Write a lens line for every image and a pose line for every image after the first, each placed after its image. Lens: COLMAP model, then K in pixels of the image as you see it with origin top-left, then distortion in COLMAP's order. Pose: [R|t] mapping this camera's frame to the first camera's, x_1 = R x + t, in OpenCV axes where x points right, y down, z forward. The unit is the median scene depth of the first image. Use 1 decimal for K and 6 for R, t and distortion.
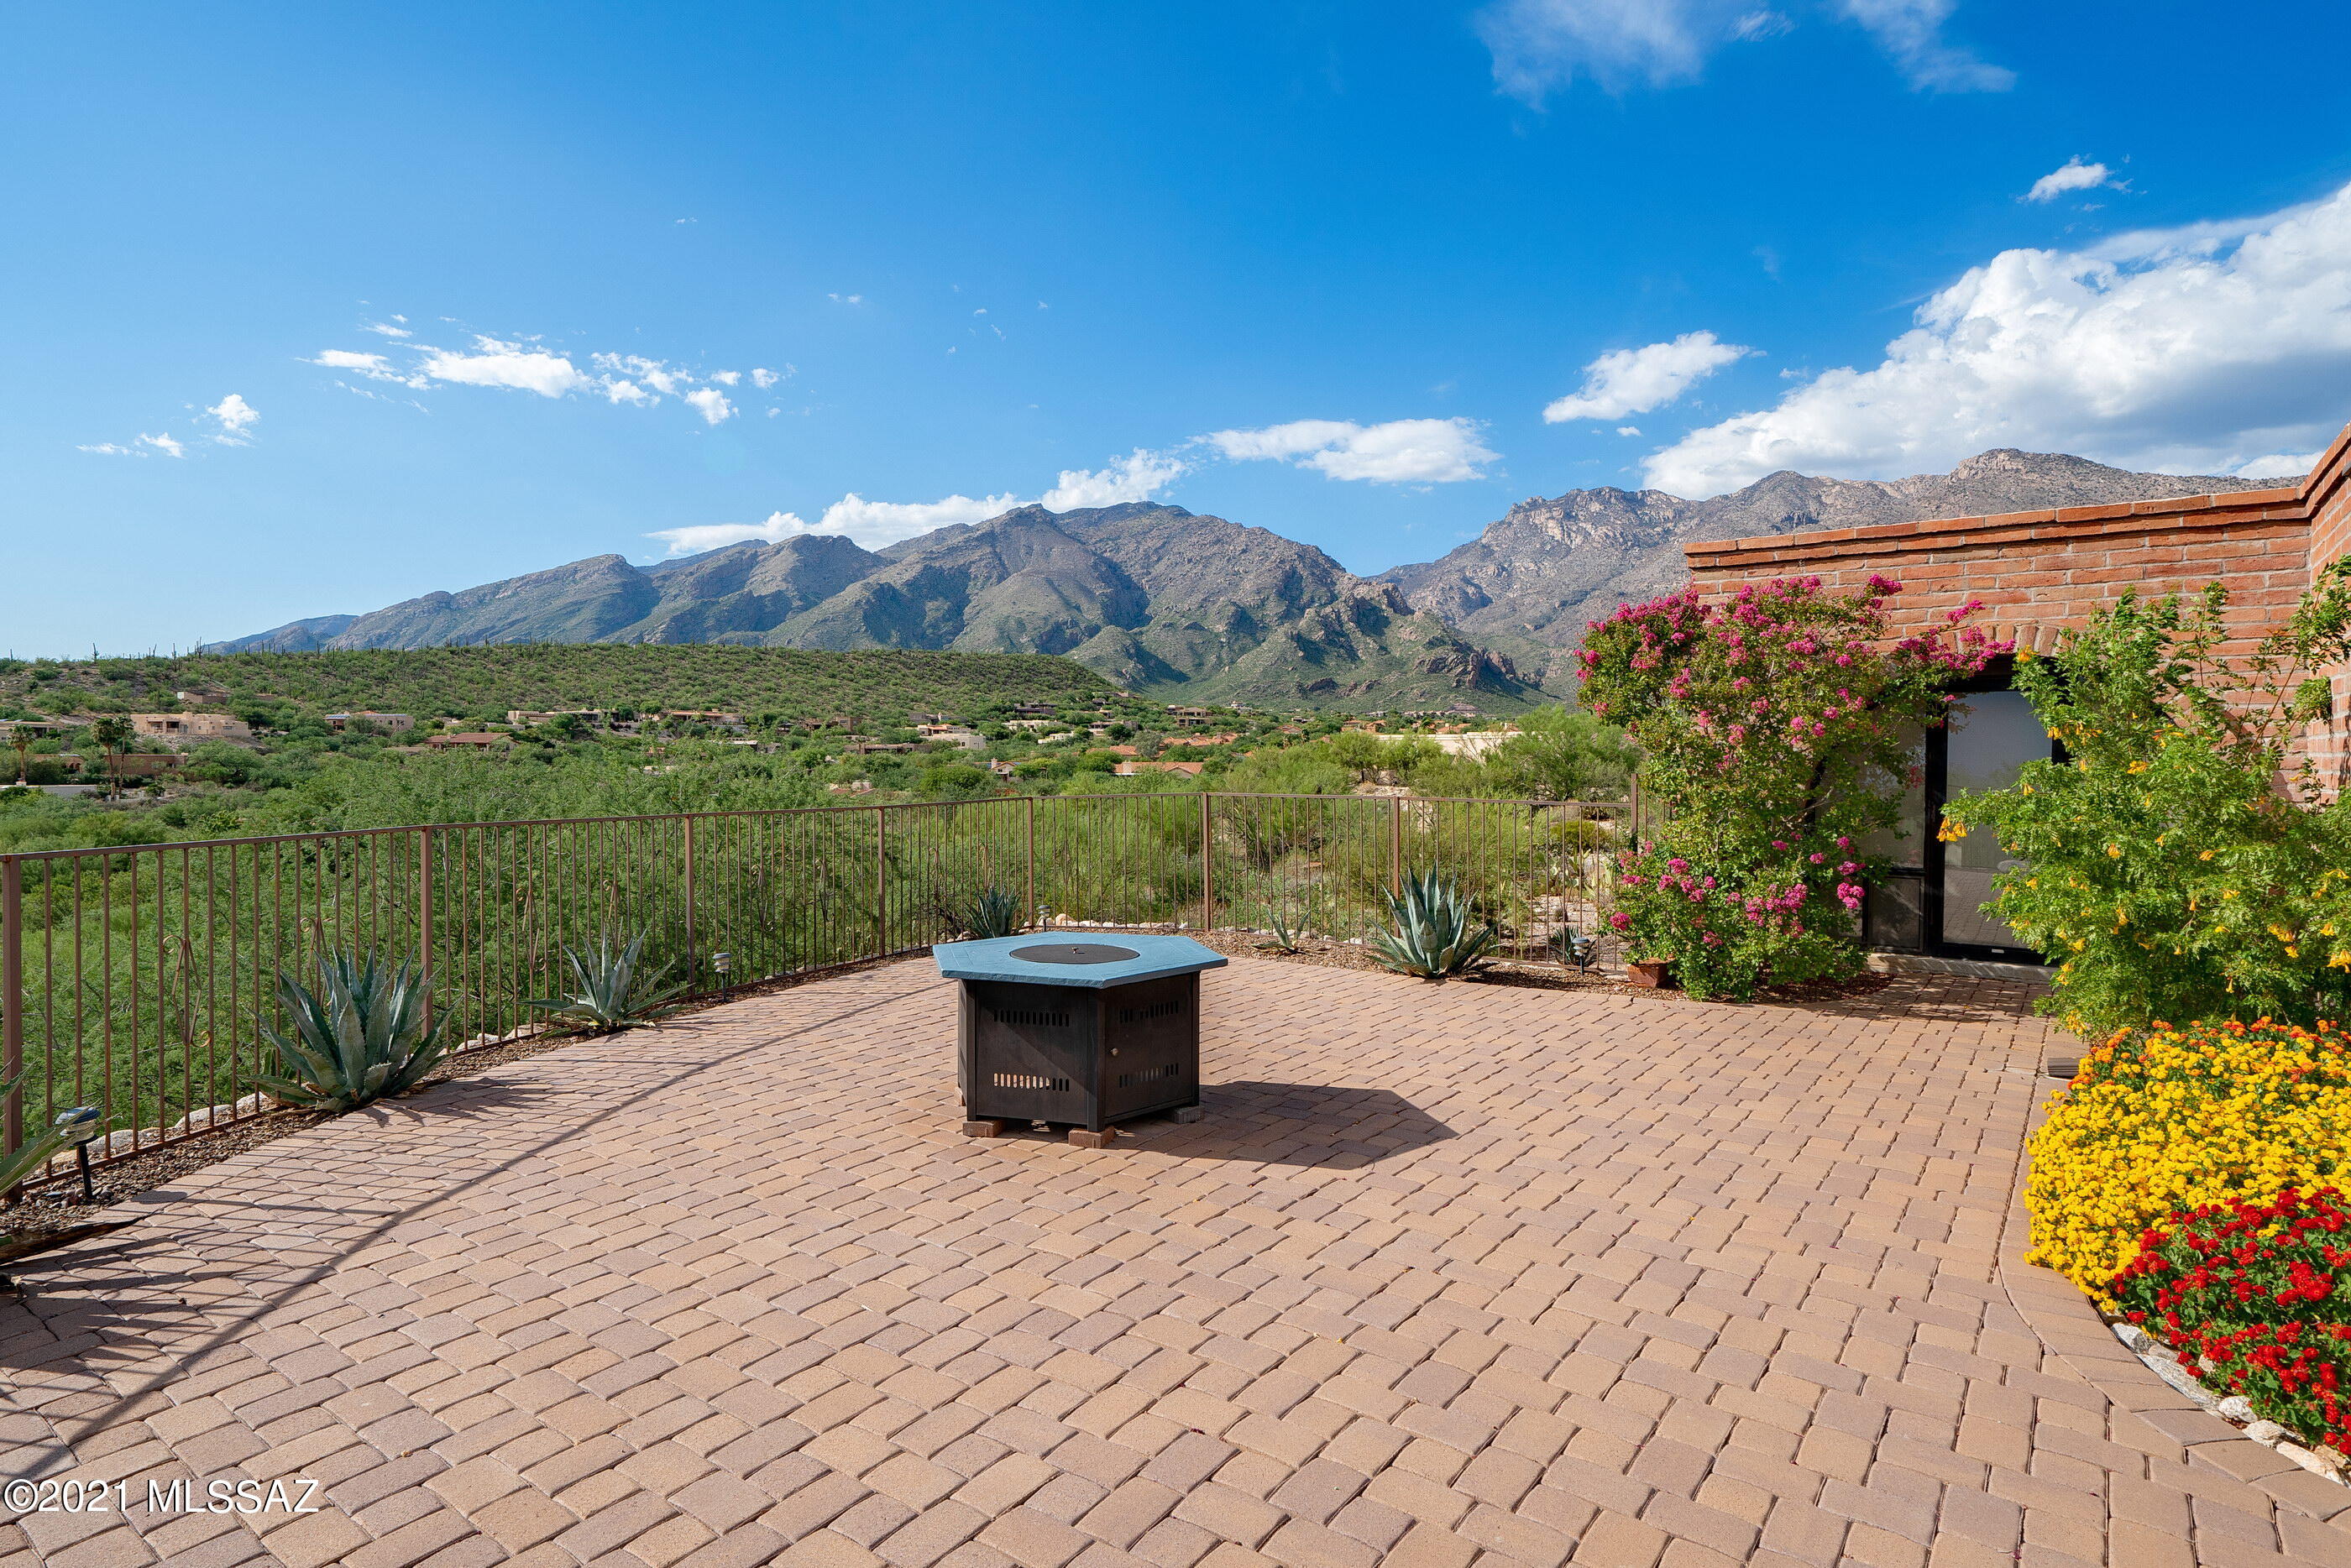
lens RADIAL K [[1259.9, 0, 1167.2], [0, 1259.9, 774.9], [0, 0, 1]] dist [-0.004635, 0.000490]
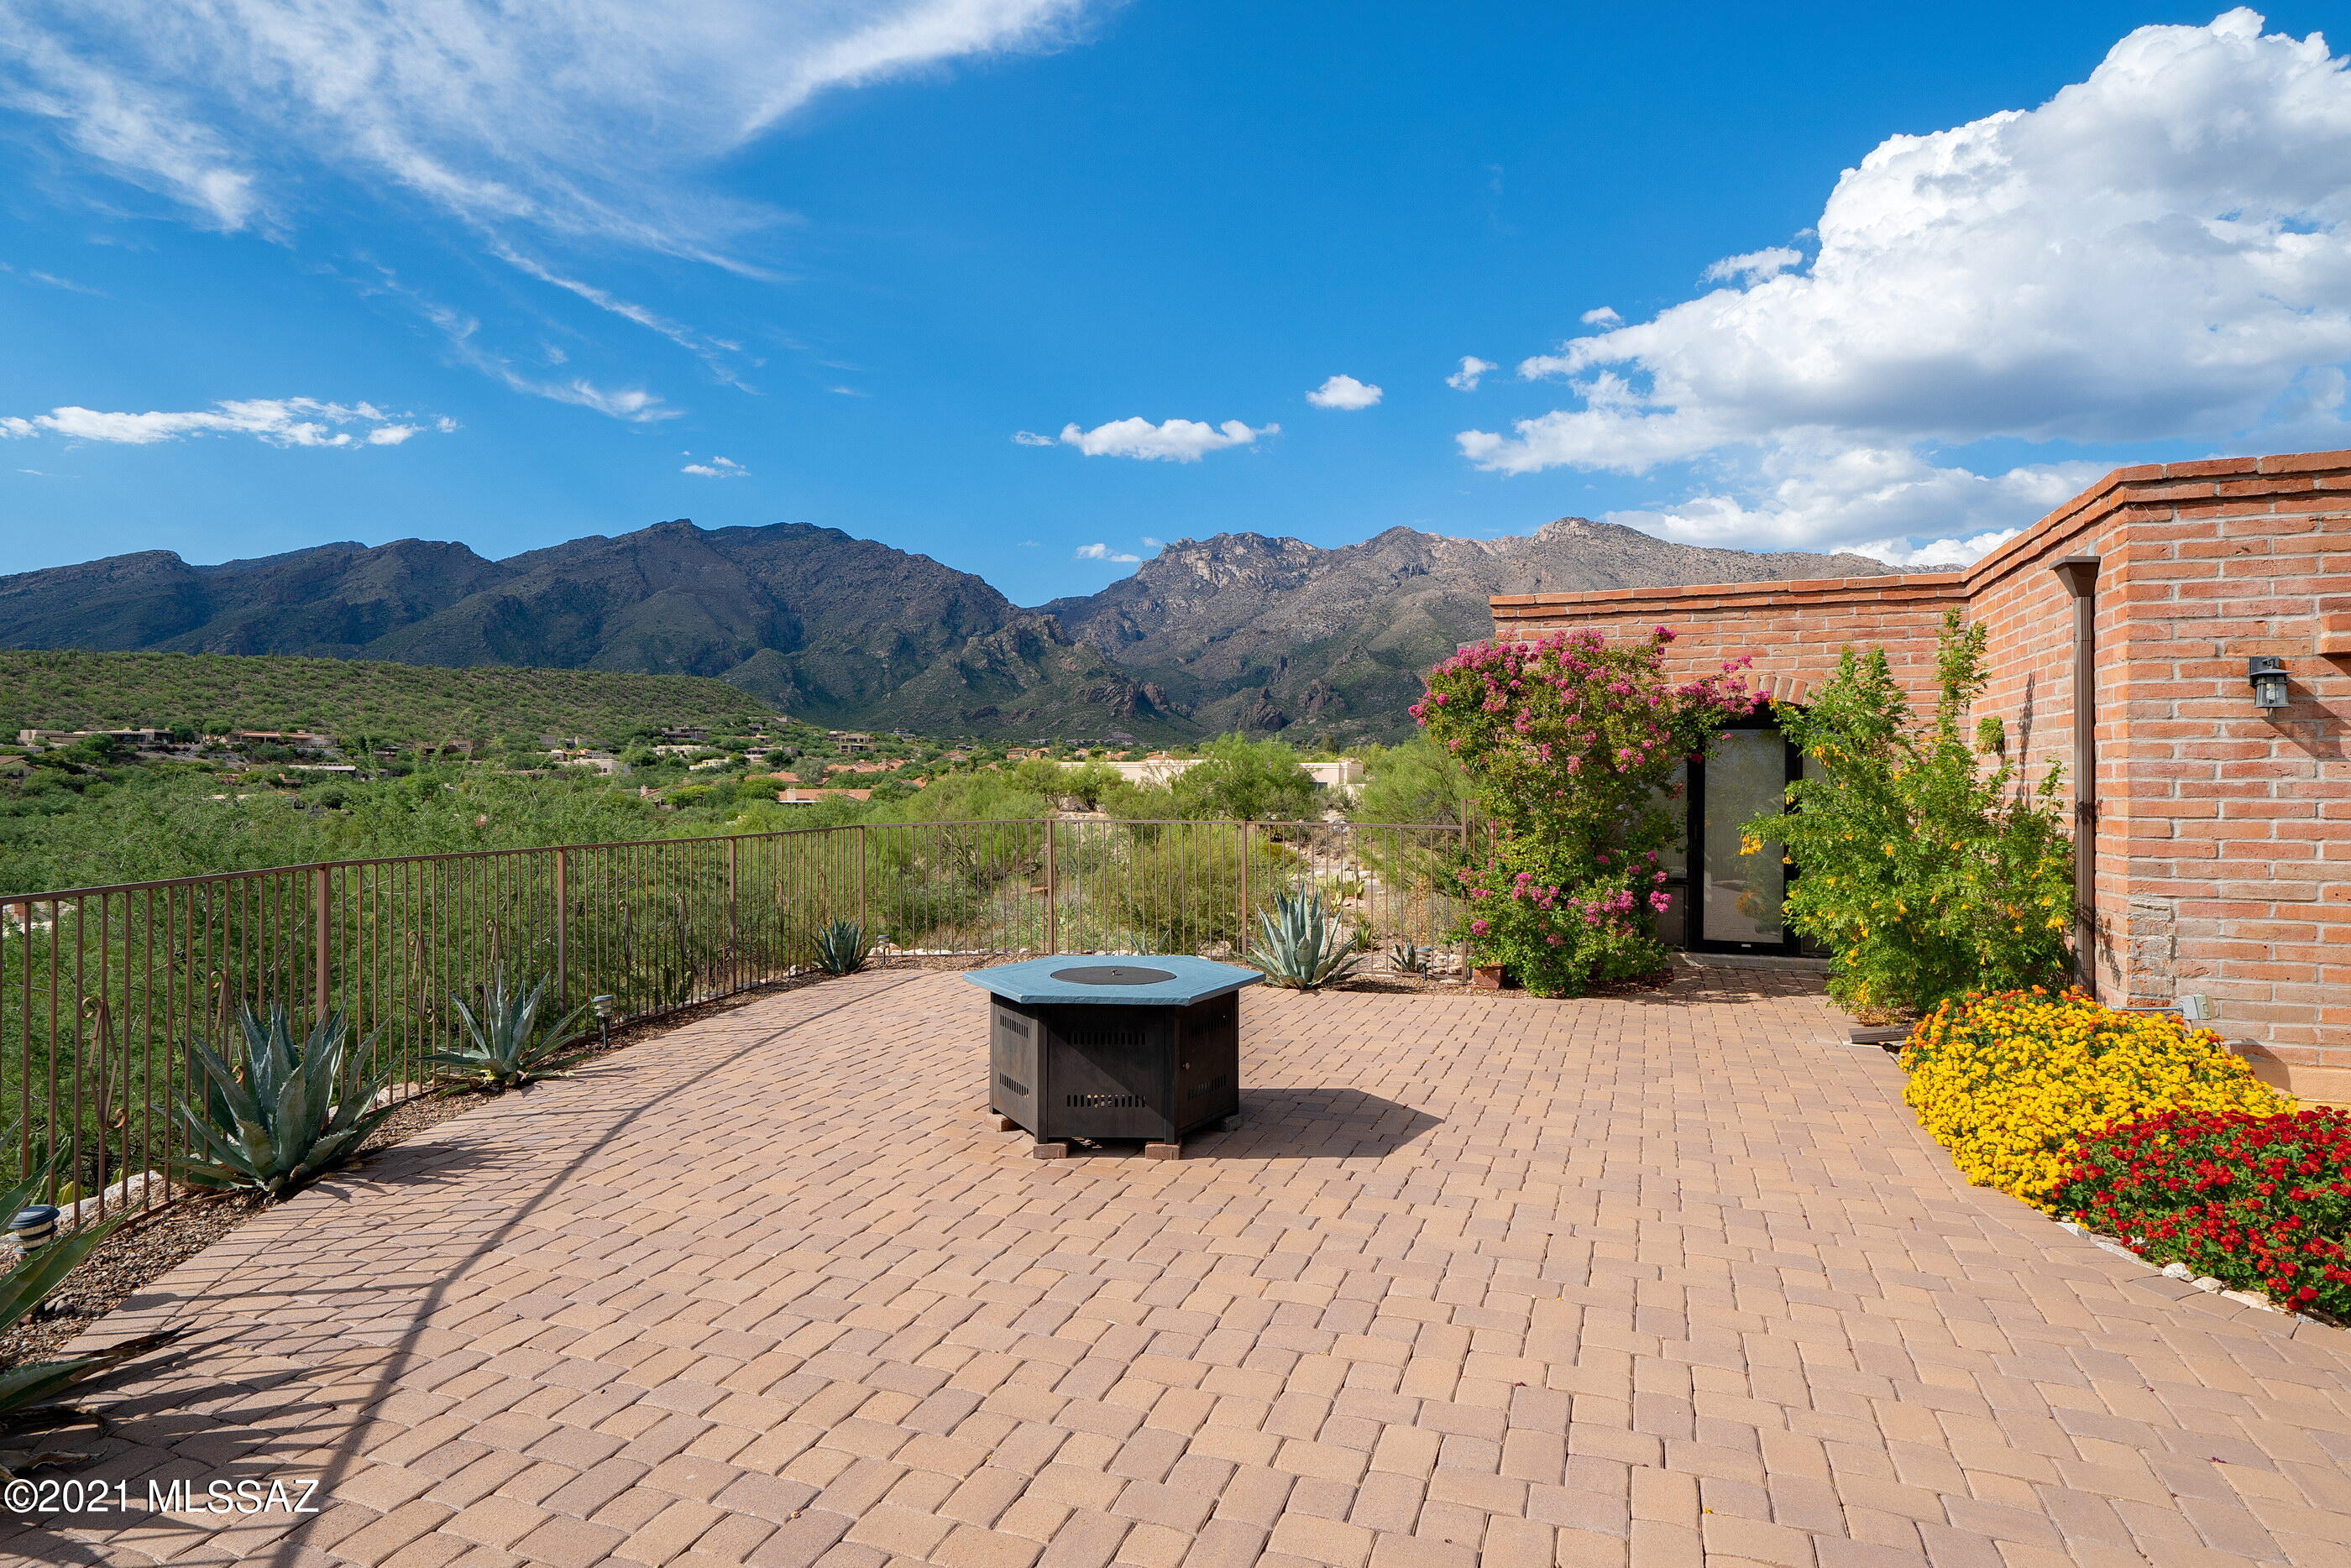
lens RADIAL K [[1243.4, 0, 1165.5], [0, 1243.4, 764.3], [0, 0, 1]] dist [-0.002728, -0.000866]
pose [[0.964481, 0.003060, 0.264135, -0.177883], [0.004819, 0.999563, -0.029176, -0.000725], [-0.264109, 0.029412, 0.964044, -0.000985]]
